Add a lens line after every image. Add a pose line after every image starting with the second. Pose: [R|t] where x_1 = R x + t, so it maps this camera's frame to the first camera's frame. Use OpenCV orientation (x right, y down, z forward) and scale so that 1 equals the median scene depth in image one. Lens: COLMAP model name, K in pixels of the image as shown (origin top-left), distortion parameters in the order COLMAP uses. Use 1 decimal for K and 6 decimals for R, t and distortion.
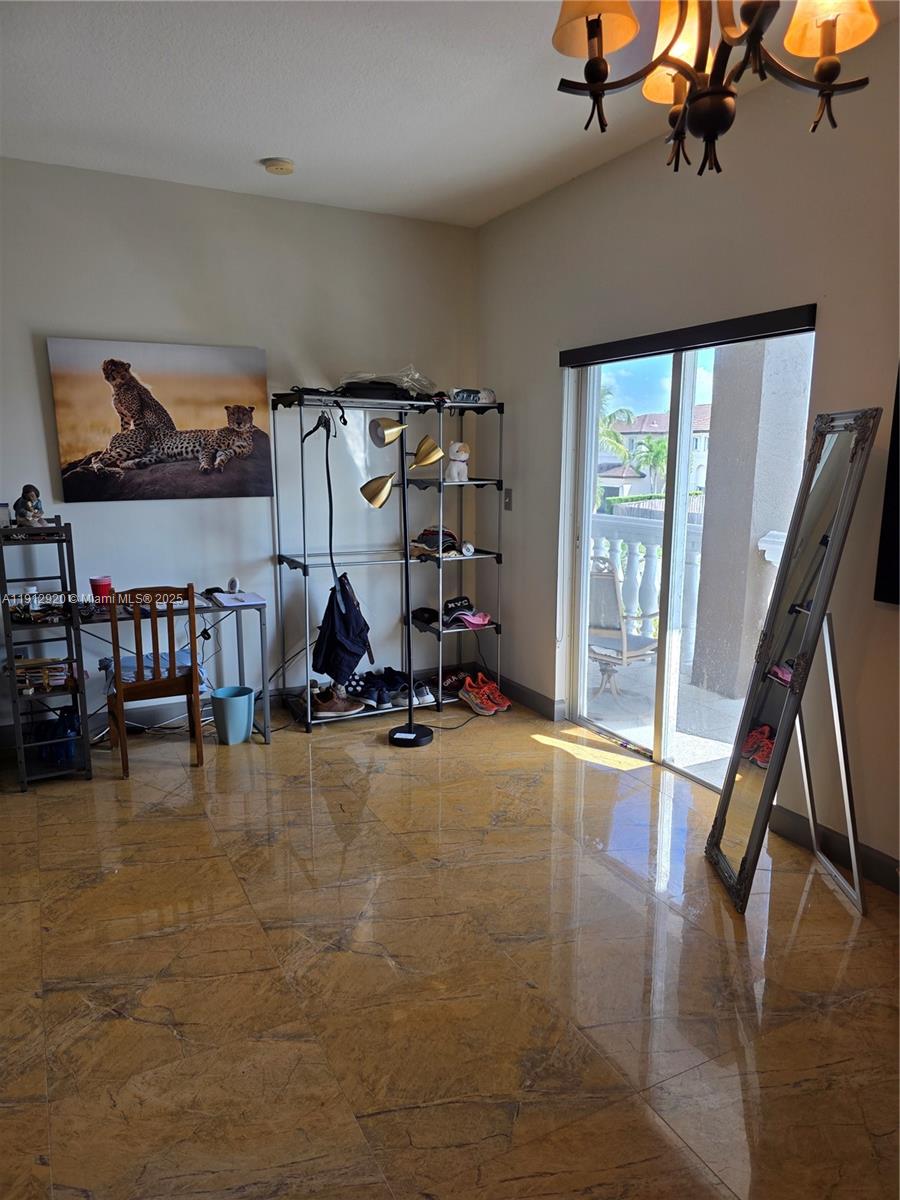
lens RADIAL K [[806.3, 0, 447.9], [0, 806.3, 598.3], [0, 0, 1]] dist [-0.000907, -0.006464]
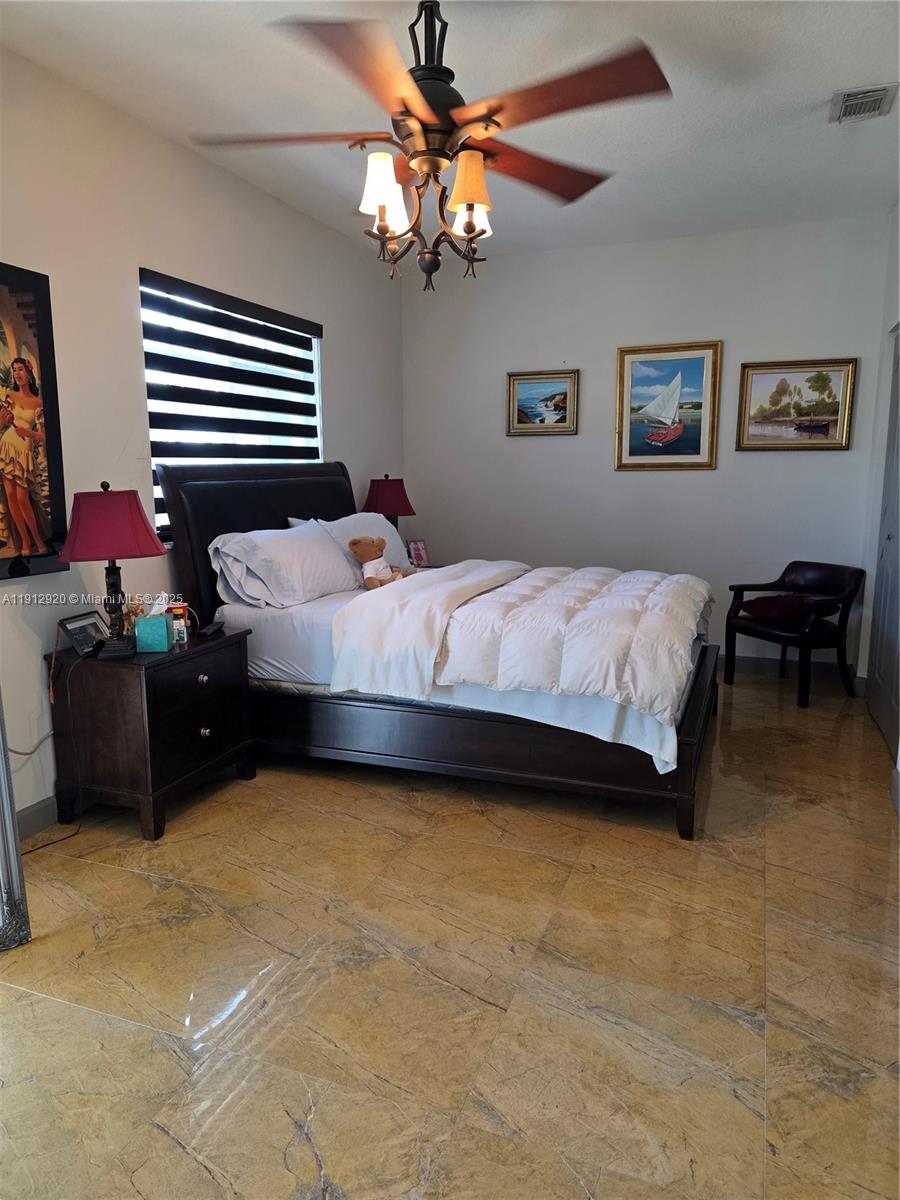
lens RADIAL K [[806.3, 0, 447.6], [0, 806.3, 602.8], [0, 0, 1]] dist [-0.000907, -0.006464]
pose [[-0.662067, -0.131026, 0.737902, -0.775874], [0.150070, 0.941479, 0.301822, -0.238979], [-0.734266, 0.310564, -0.603659, 1.479451]]
